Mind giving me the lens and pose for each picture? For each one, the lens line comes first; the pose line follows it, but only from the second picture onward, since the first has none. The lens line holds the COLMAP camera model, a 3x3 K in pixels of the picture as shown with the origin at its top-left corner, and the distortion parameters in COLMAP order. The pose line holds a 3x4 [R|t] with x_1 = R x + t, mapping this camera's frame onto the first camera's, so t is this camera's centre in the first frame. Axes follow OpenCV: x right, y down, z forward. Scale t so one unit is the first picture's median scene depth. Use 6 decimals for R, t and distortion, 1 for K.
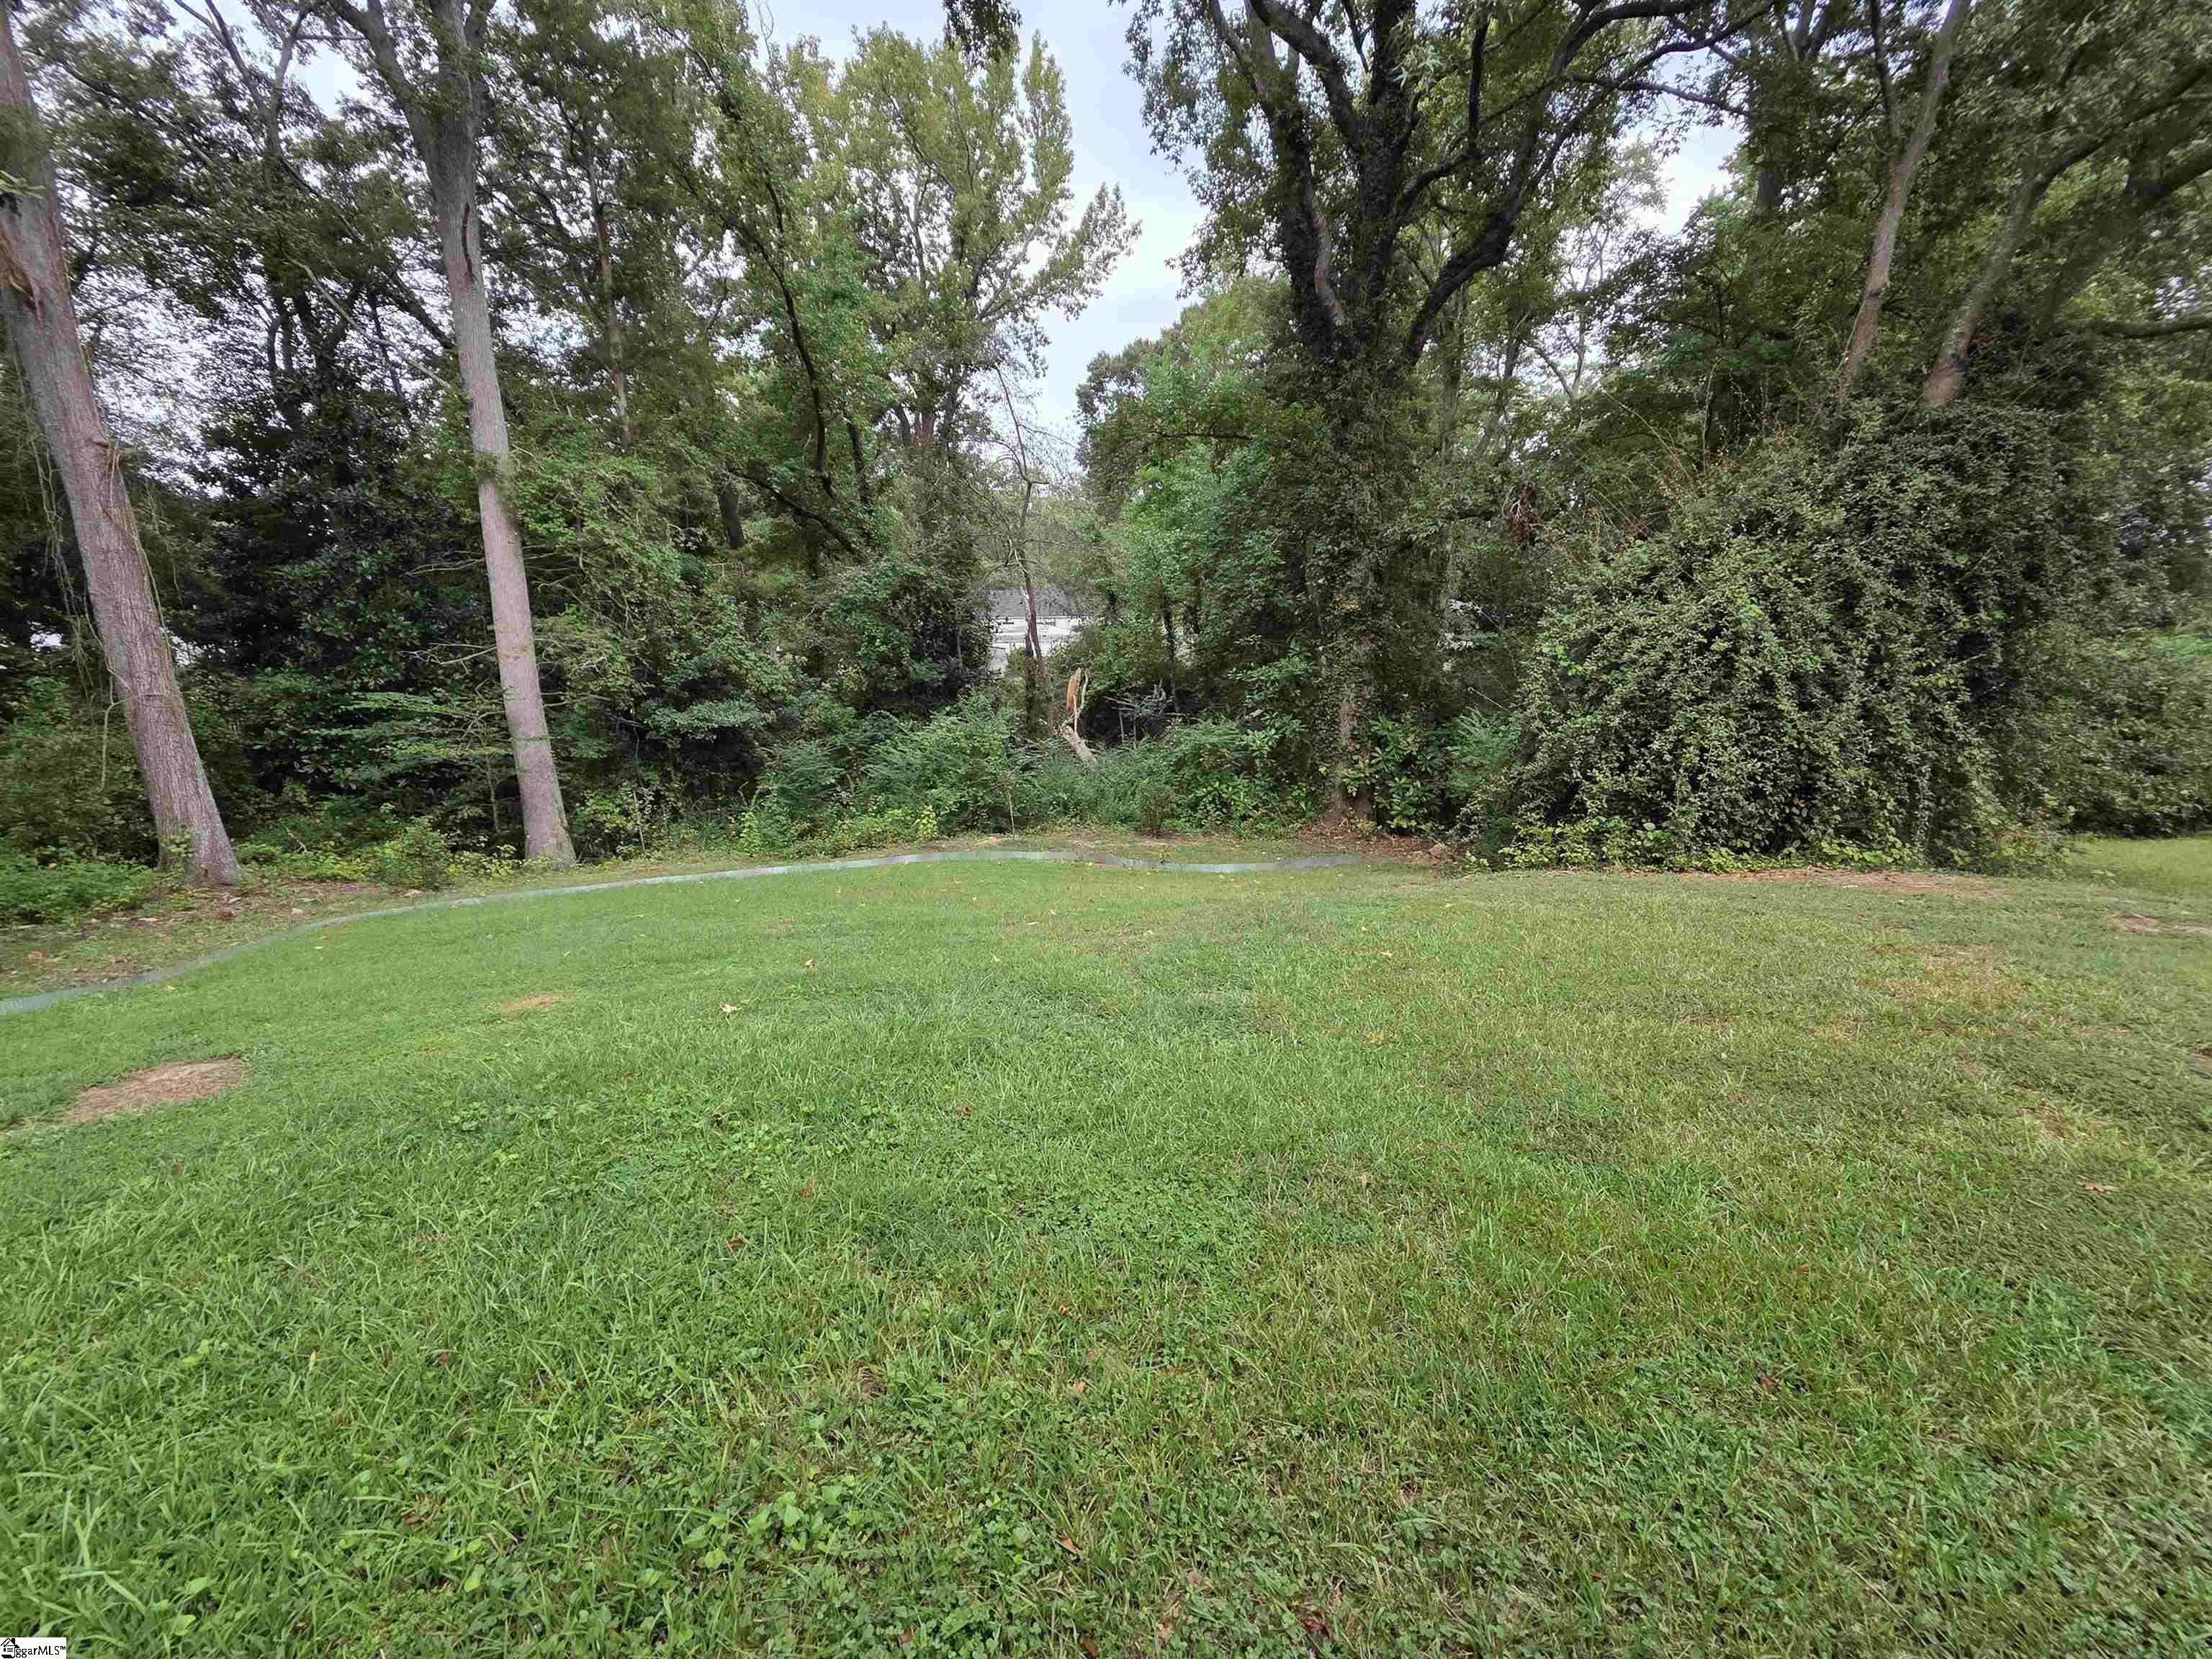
lens RADIAL K [[905.0, 0, 1103.4], [0, 905.0, 831.5], [0, 0, 1]] dist [0.006152, -0.001972]
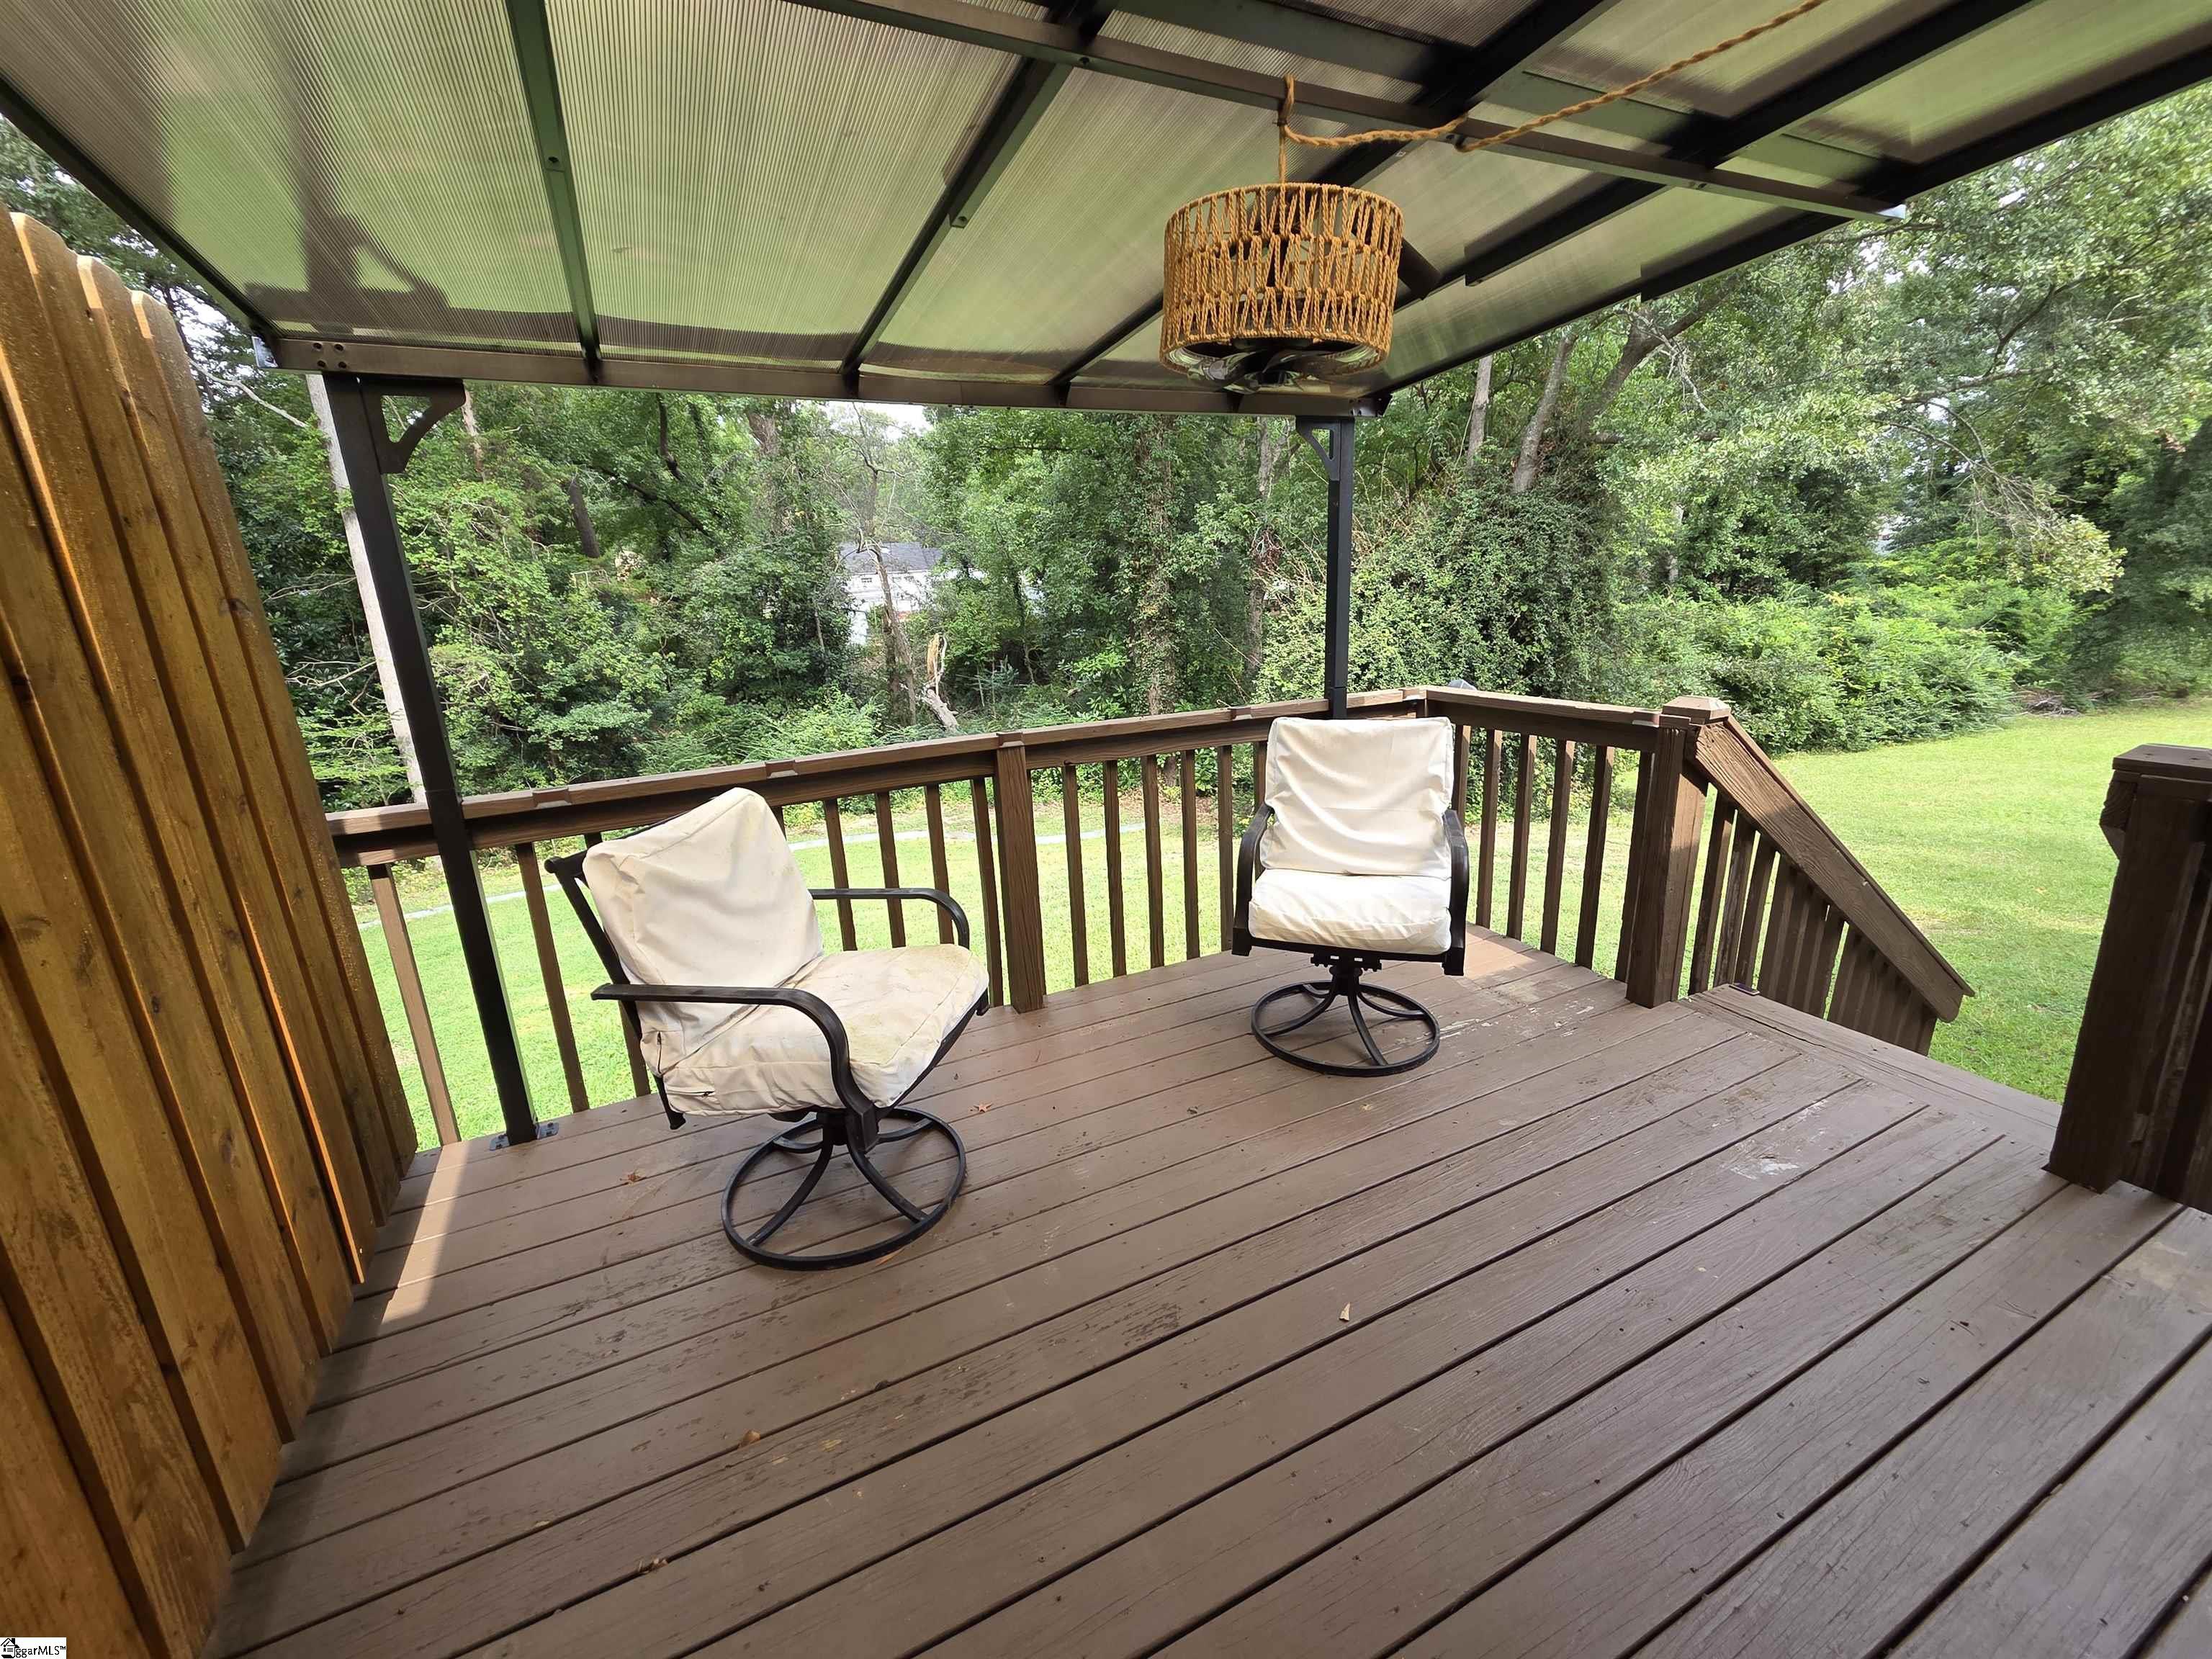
lens RADIAL K [[905.0, 0, 1108.6], [0, 905.0, 822.9], [0, 0, 1]] dist [0.006152, -0.001972]
pose [[0.988407, -0.065876, 0.136793, 0.025224], [0.056769, 0.995969, 0.069447, -0.043394], [-0.140816, -0.060876, 0.988162, -0.175434]]
